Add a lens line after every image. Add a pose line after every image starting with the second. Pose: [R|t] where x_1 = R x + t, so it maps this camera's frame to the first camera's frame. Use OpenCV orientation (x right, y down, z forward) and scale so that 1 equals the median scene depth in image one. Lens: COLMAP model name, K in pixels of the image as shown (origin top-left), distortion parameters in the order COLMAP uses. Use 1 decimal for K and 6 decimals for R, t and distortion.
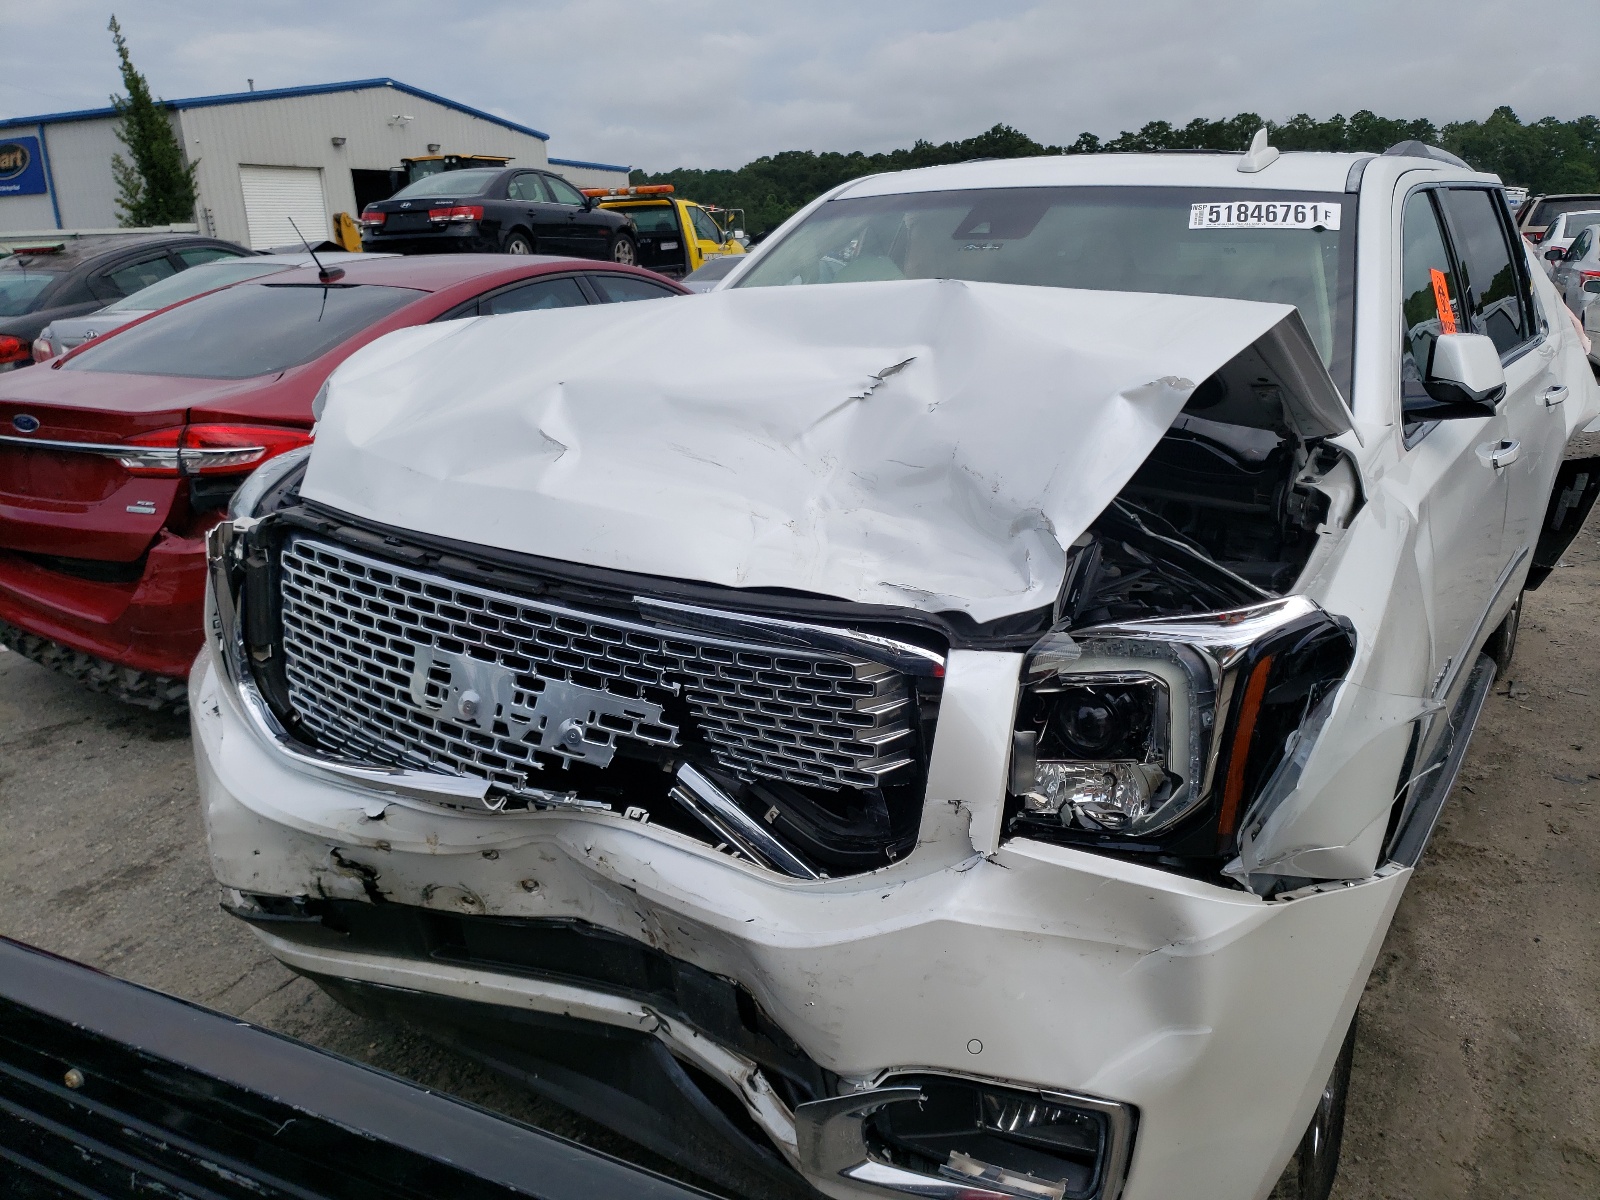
lens RADIAL K [[1073.7, 0, 800.9], [0, 1073.7, 523.3], [0, 0, 1]] dist [0.006116, 0.001981]
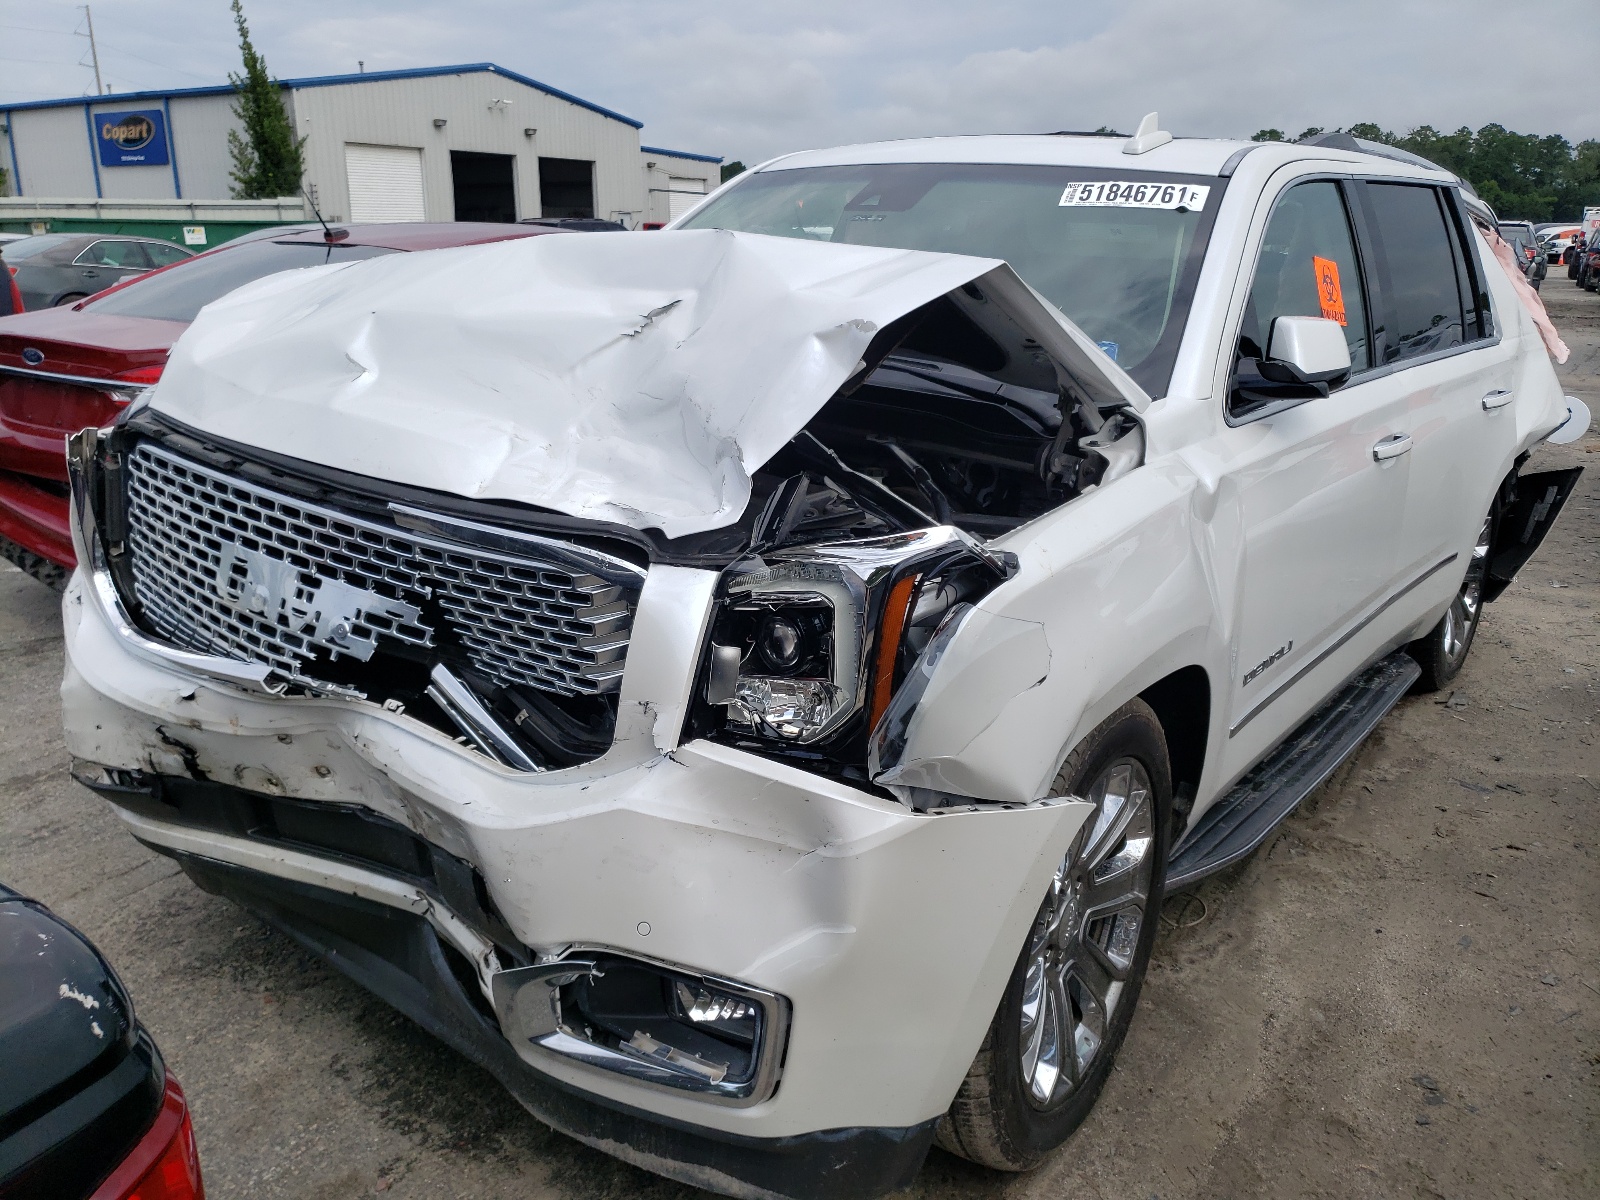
lens RADIAL K [[1073.7, 0, 800.9], [0, 1073.7, 523.3], [0, 0, 1]] dist [0.006116, 0.001981]
pose [[0.995377, 0.058118, -0.076470, 0.292229], [-0.057884, 0.998309, 0.005270, 0.049374], [0.076647, -0.000819, 0.997058, -0.051446]]
